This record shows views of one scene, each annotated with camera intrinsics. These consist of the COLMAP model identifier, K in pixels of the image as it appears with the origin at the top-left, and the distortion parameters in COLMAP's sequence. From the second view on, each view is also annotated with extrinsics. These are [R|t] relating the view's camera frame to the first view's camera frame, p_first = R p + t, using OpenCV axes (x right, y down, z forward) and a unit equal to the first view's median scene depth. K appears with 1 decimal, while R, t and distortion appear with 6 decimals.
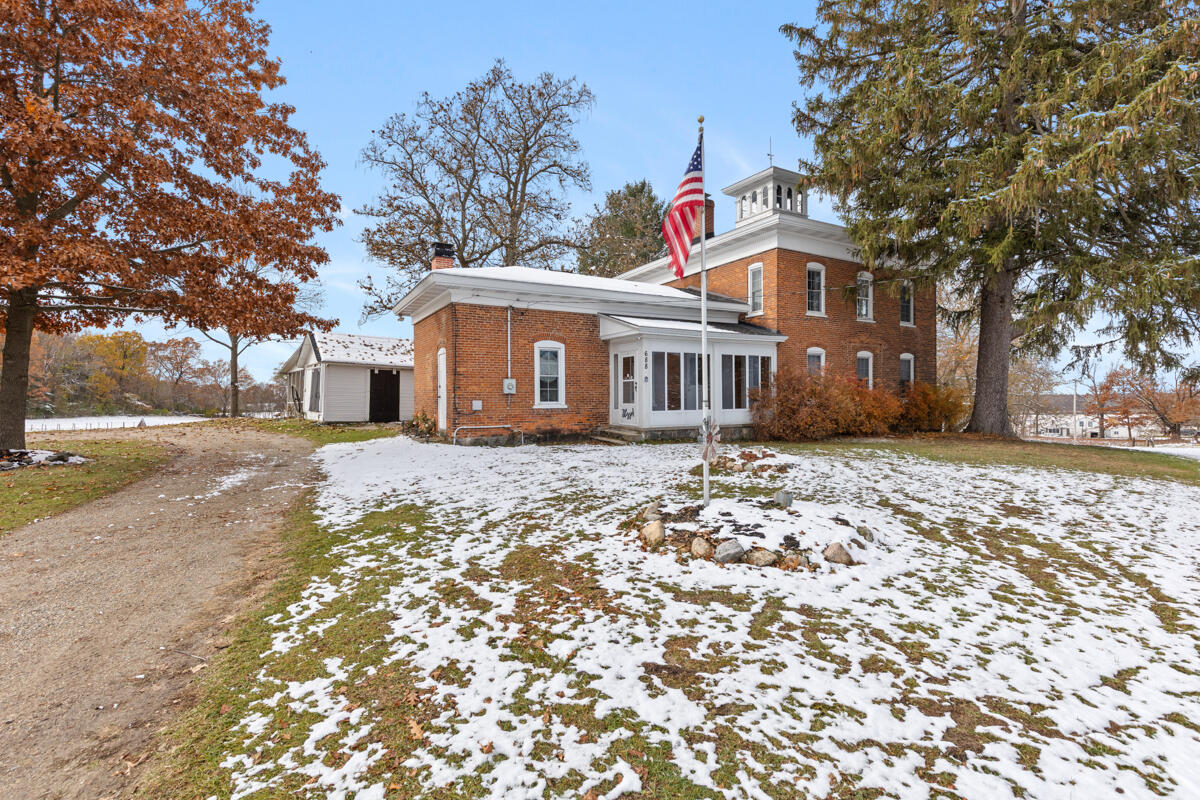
lens RADIAL K [[532.6, 0, 603.7], [0, 532.6, 402.7], [0, 0, 1]] dist [0.001680, 0.000025]
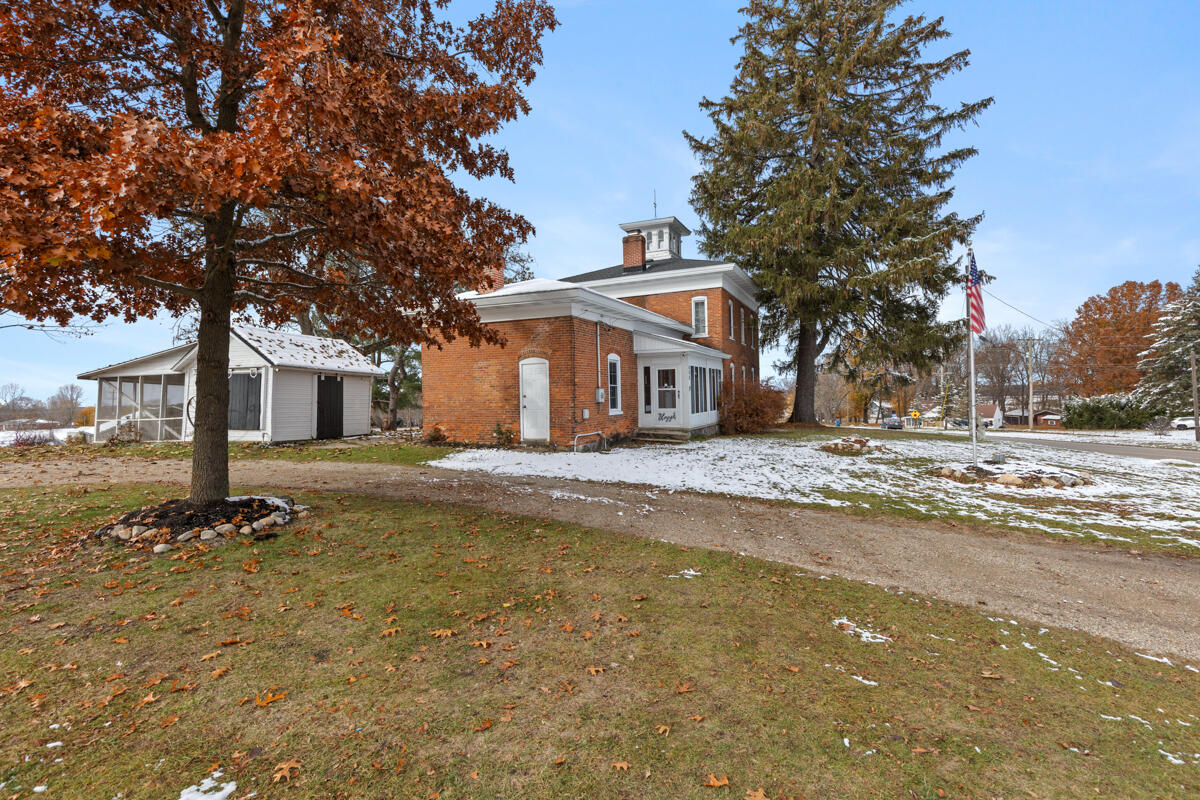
lens RADIAL K [[532.6, 0, 594.8], [0, 532.6, 394.3], [0, 0, 1]] dist [0.001680, 0.000025]
pose [[0.826154, -0.010094, 0.563354, -0.737668], [0.021337, 0.999683, -0.013379, -0.017548], [-0.563041, 0.023074, 0.826107, 0.107969]]
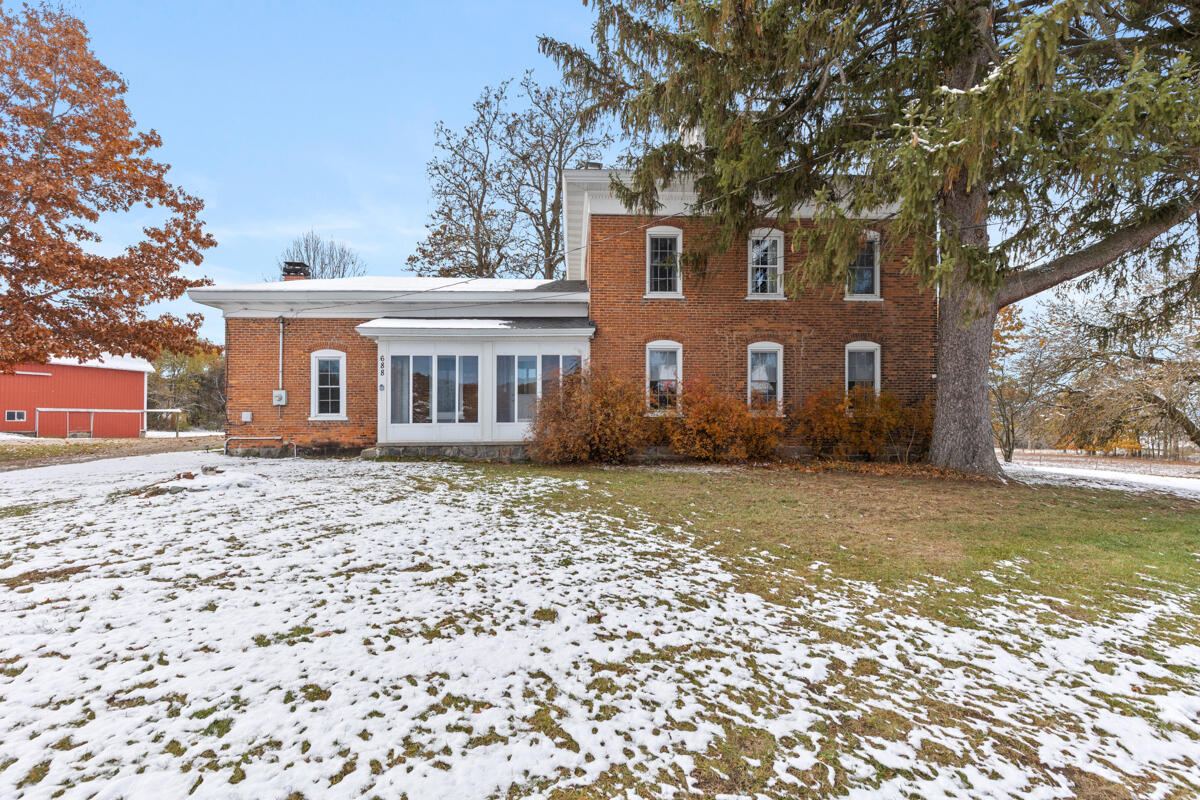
lens RADIAL K [[532.6, 0, 600.7], [0, 532.6, 402.5], [0, 0, 1]] dist [0.001680, 0.000025]
pose [[0.902153, -0.006363, -0.431370, 0.730082], [-0.002538, 0.999796, -0.020056, -0.003301], [0.431409, 0.019189, 0.901952, 0.340133]]
